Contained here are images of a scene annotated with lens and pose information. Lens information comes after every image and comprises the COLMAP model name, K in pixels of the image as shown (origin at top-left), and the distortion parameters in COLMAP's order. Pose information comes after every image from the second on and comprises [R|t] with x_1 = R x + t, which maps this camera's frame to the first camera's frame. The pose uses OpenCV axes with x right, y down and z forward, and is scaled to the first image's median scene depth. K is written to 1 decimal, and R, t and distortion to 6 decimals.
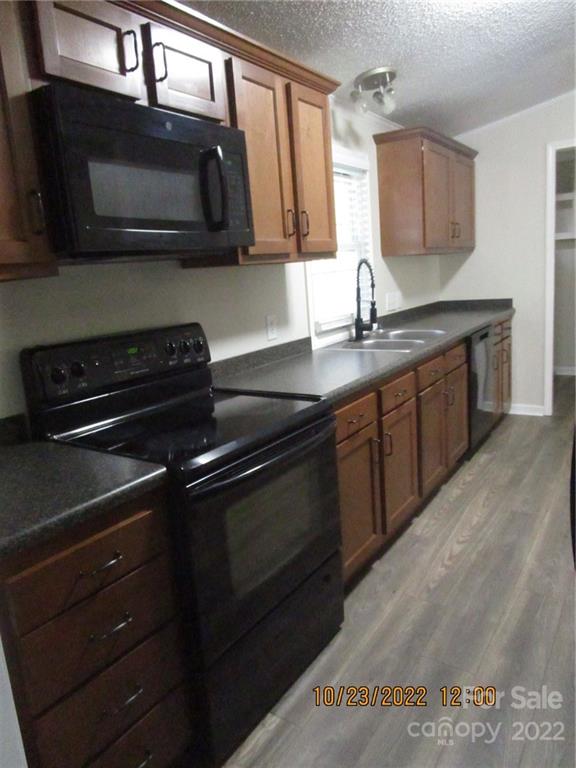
lens RADIAL K [[542.1, 0, 288.0], [0, 542.1, 384.0], [0, 0, 1]] dist [-0.033286, 0.001724]
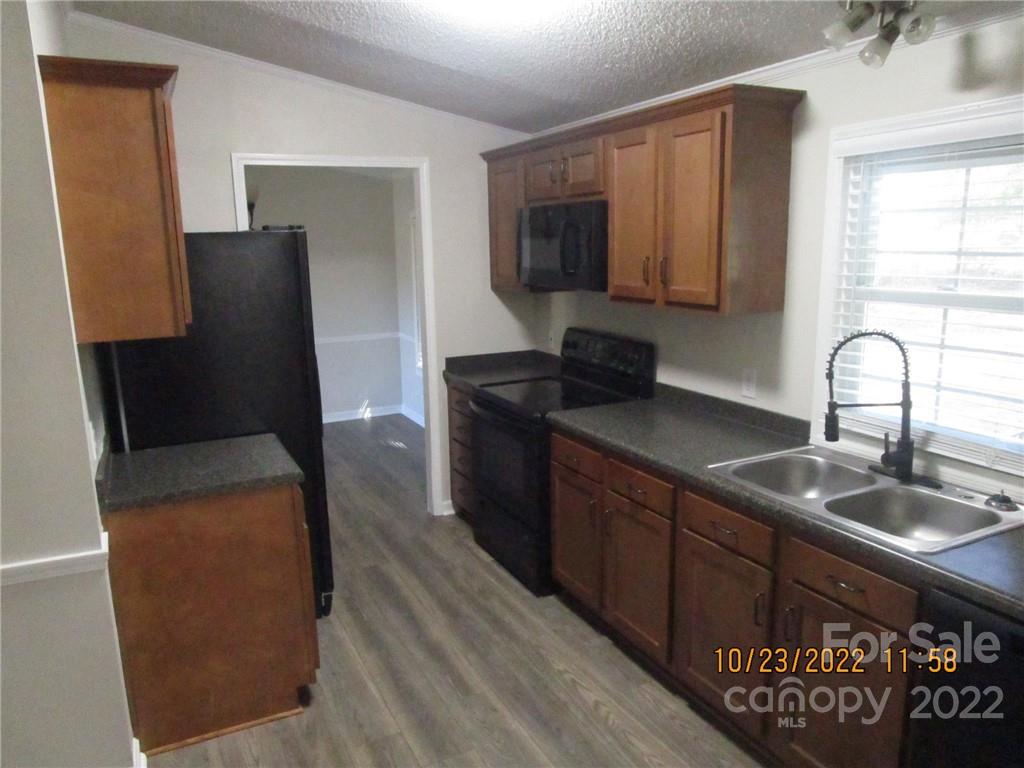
lens RADIAL K [[741.5, 0, 513.0], [0, 741.5, 397.3], [0, 0, 1]] dist [-0.164212, 0.007591]
pose [[-0.493349, 0.266618, -0.827962, 1.243944], [-0.120158, 0.921850, 0.368449, -0.522491], [0.861492, 0.281261, -0.422757, 1.359070]]
